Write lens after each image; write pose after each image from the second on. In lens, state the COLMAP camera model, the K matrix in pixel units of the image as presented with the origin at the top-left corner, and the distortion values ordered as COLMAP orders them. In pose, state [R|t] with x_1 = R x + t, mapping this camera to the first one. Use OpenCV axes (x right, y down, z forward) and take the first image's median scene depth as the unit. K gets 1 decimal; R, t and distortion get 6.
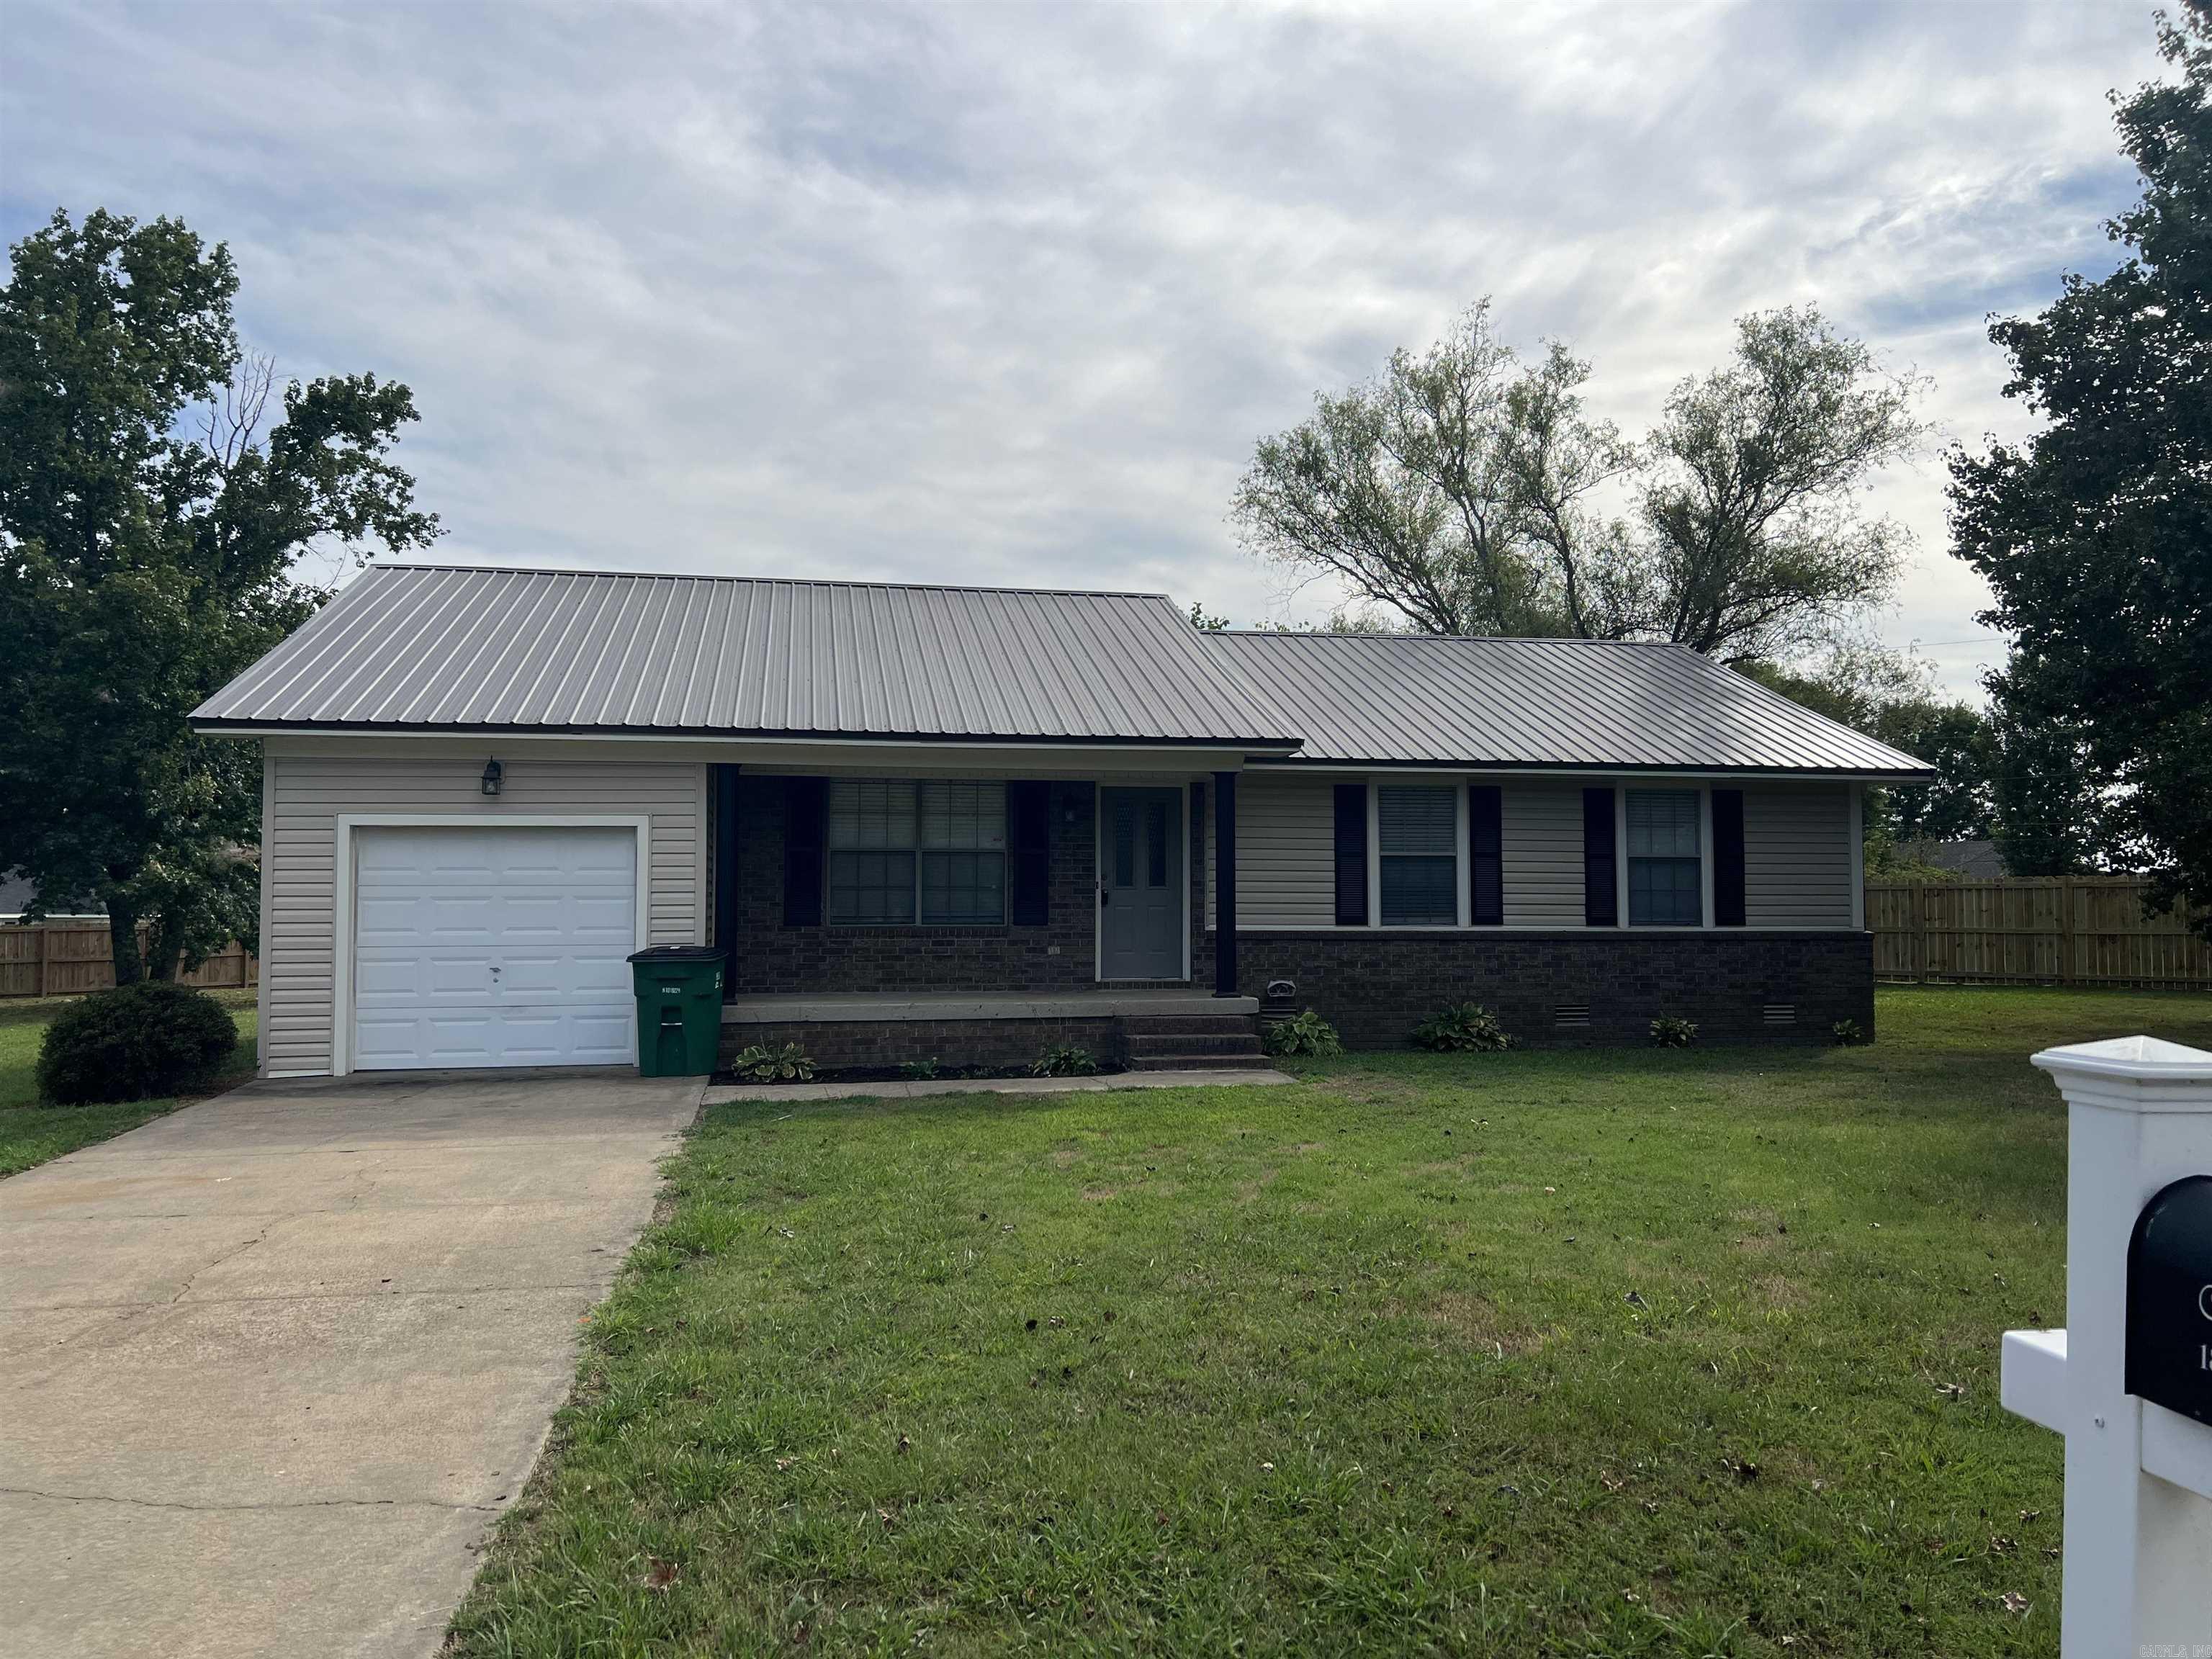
lens RADIAL K [[1656.3, 0, 1107.3], [0, 1656.3, 820.1], [0, 0, 1]] dist [0.048502, -0.050651]
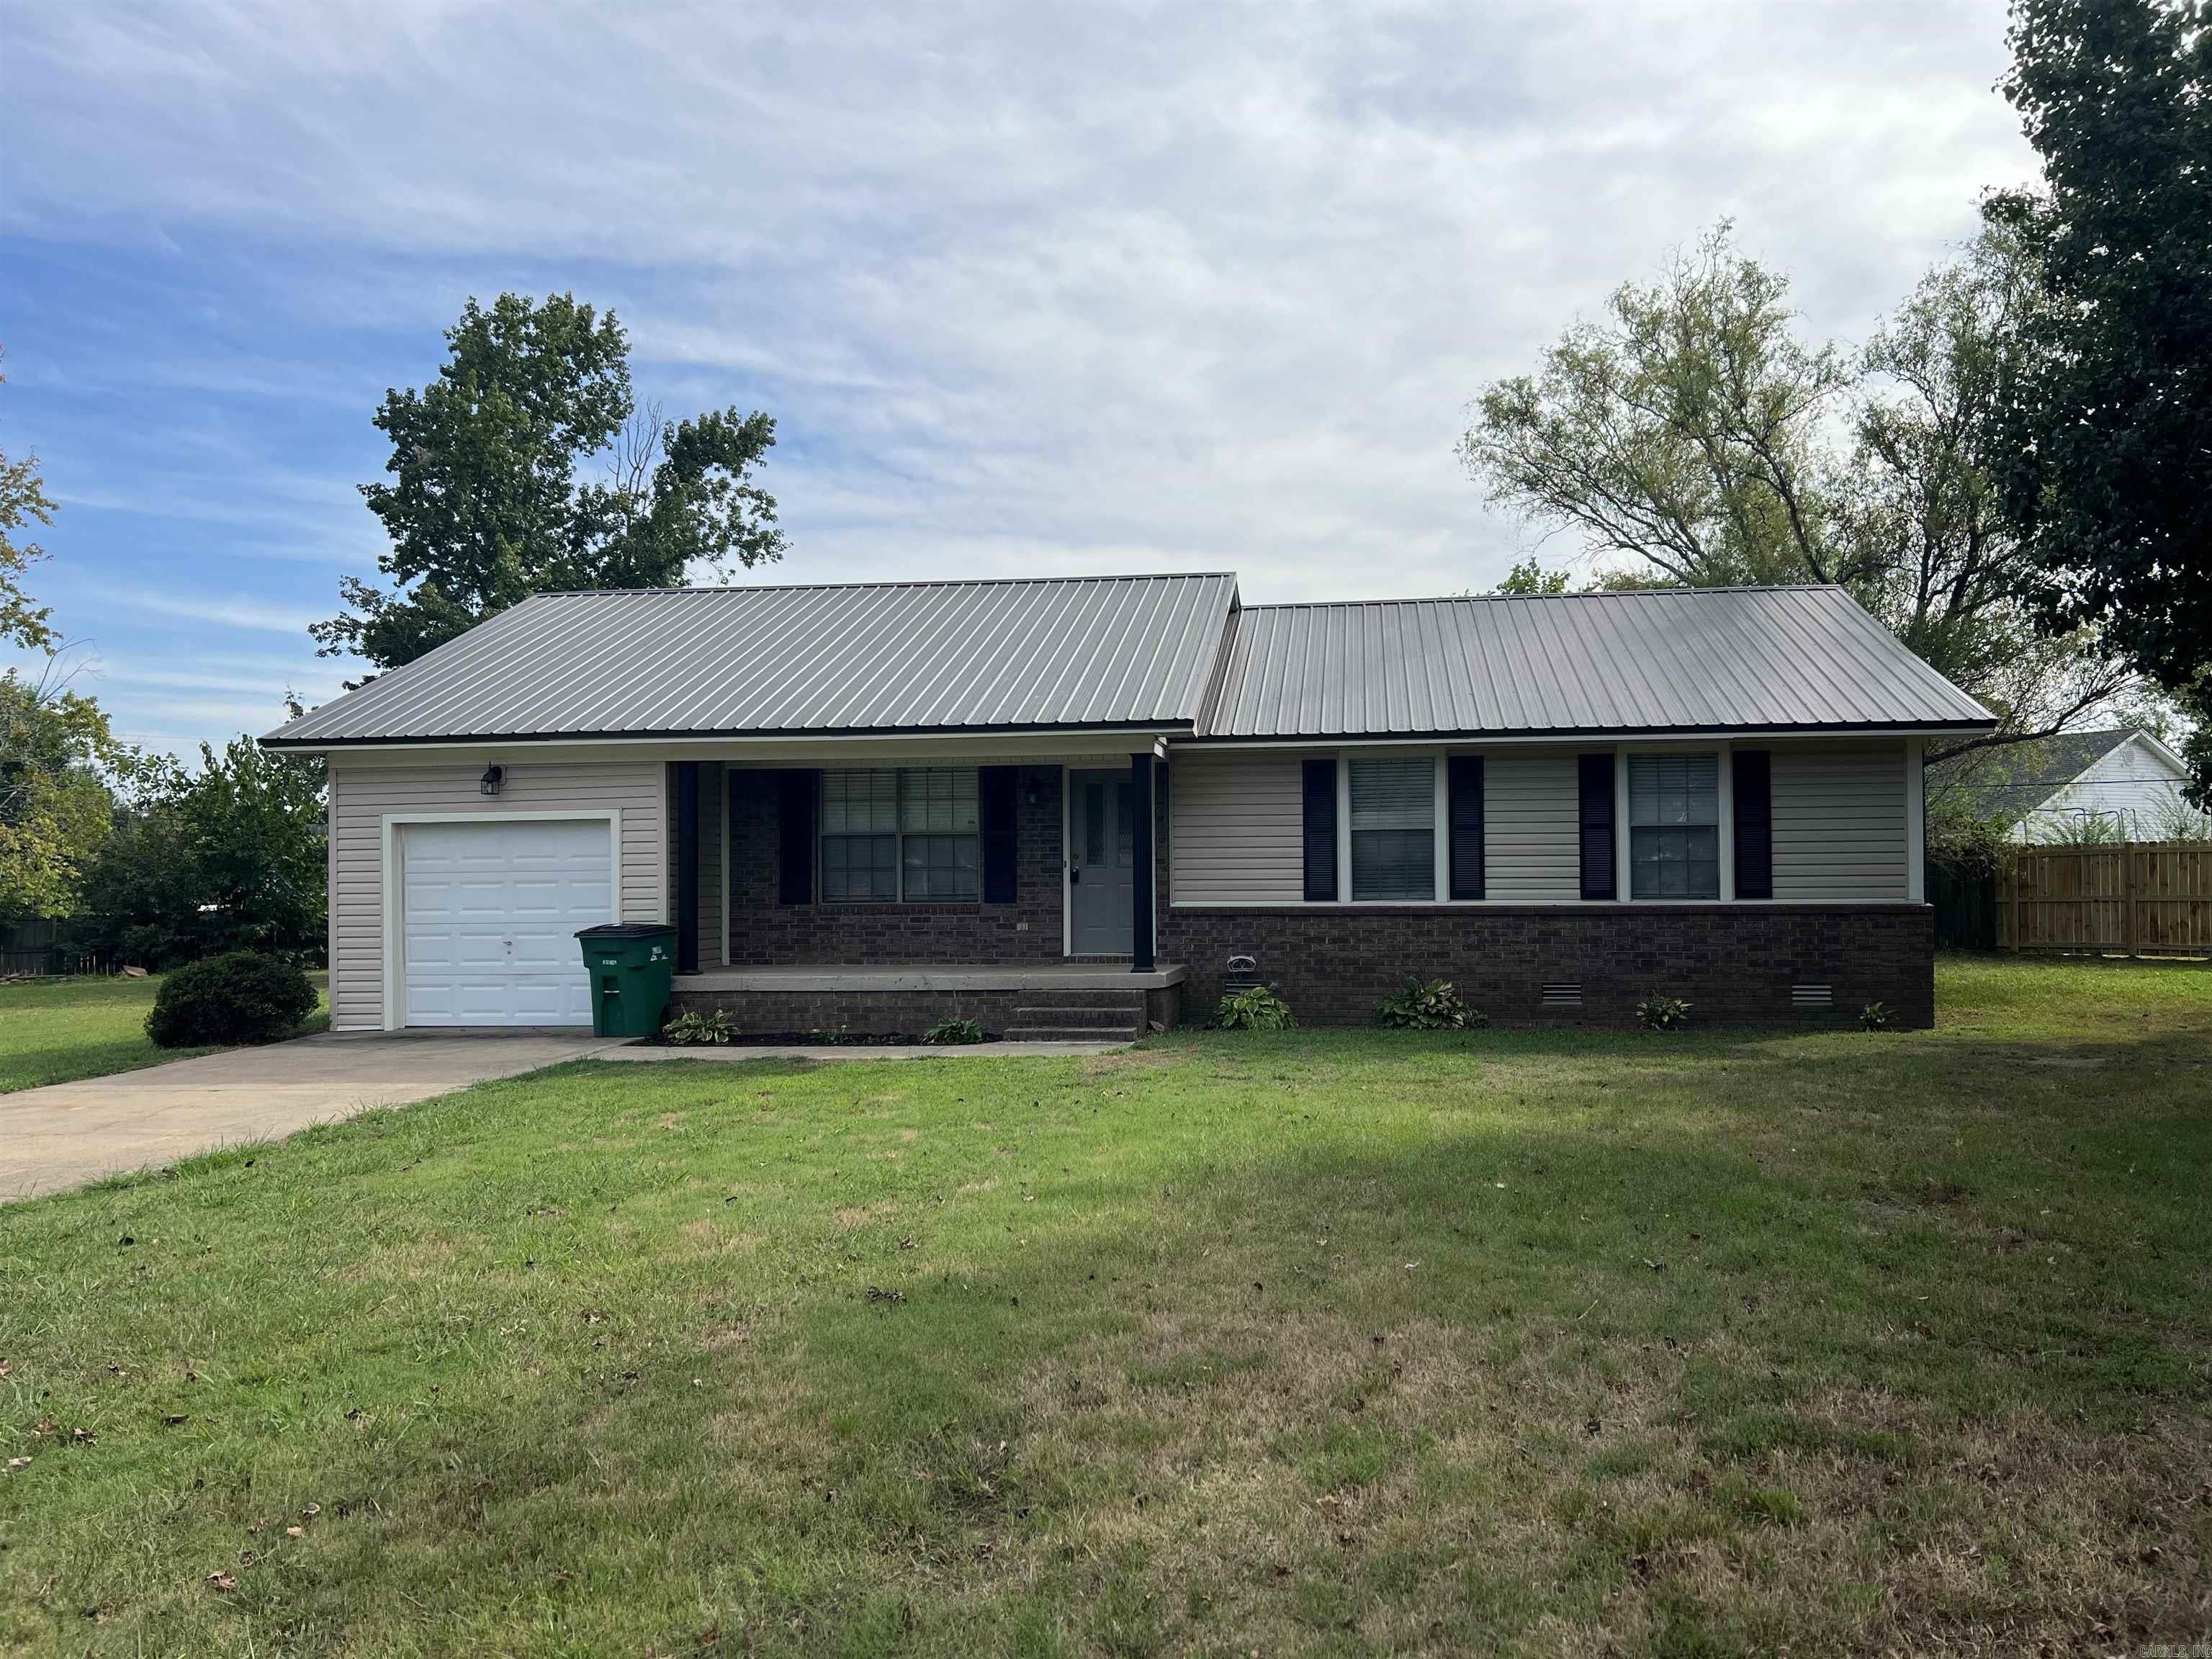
lens RADIAL K [[1656.3, 0, 1122.1], [0, 1656.3, 844.3], [0, 0, 1]] dist [0.048502, -0.050651]
pose [[0.949455, -0.015768, -0.313507, 0.404960], [0.026033, 0.999252, 0.028581, -0.002231], [0.312822, -0.035298, 0.949156, 0.024473]]
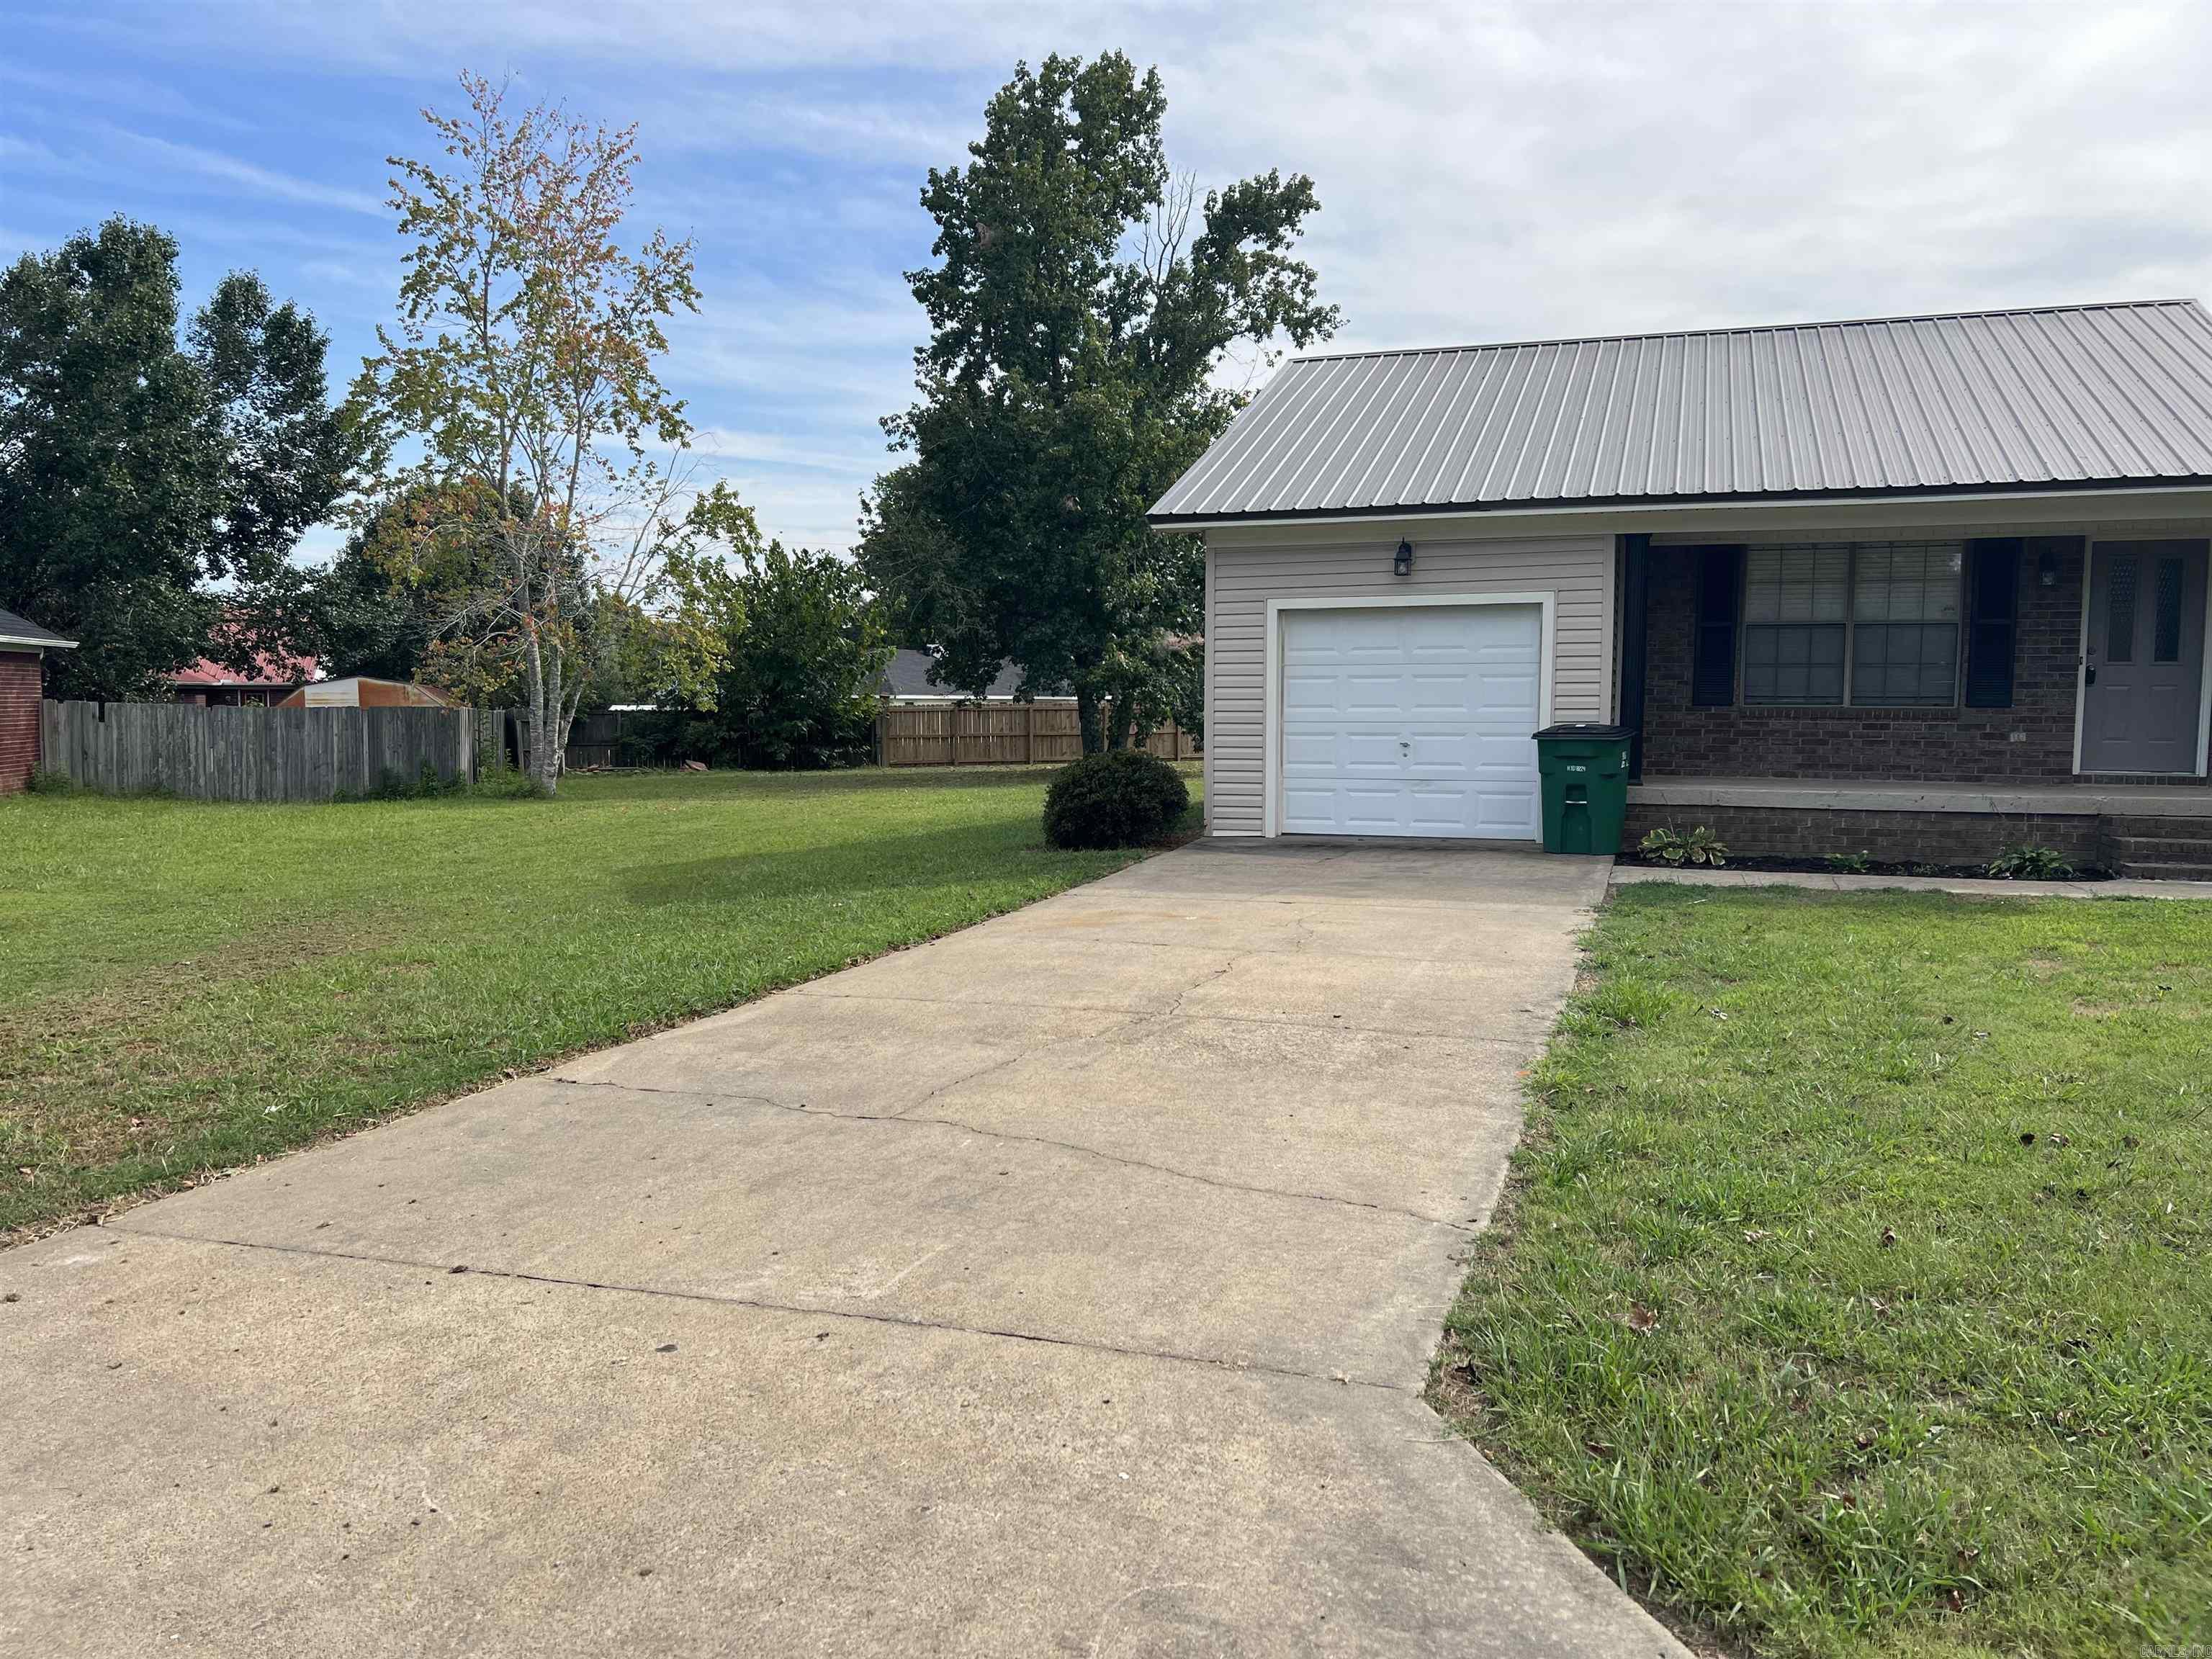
lens RADIAL K [[1656.3, 0, 1093.2], [0, 1656.3, 848.6], [0, 0, 1]] dist [0.048502, -0.050651]
pose [[0.866912, 0.050053, -0.495941, -0.016312], [0.022060, 0.990118, 0.138490, 0.005378], [0.497972, -0.130999, 0.857241, 0.000694]]
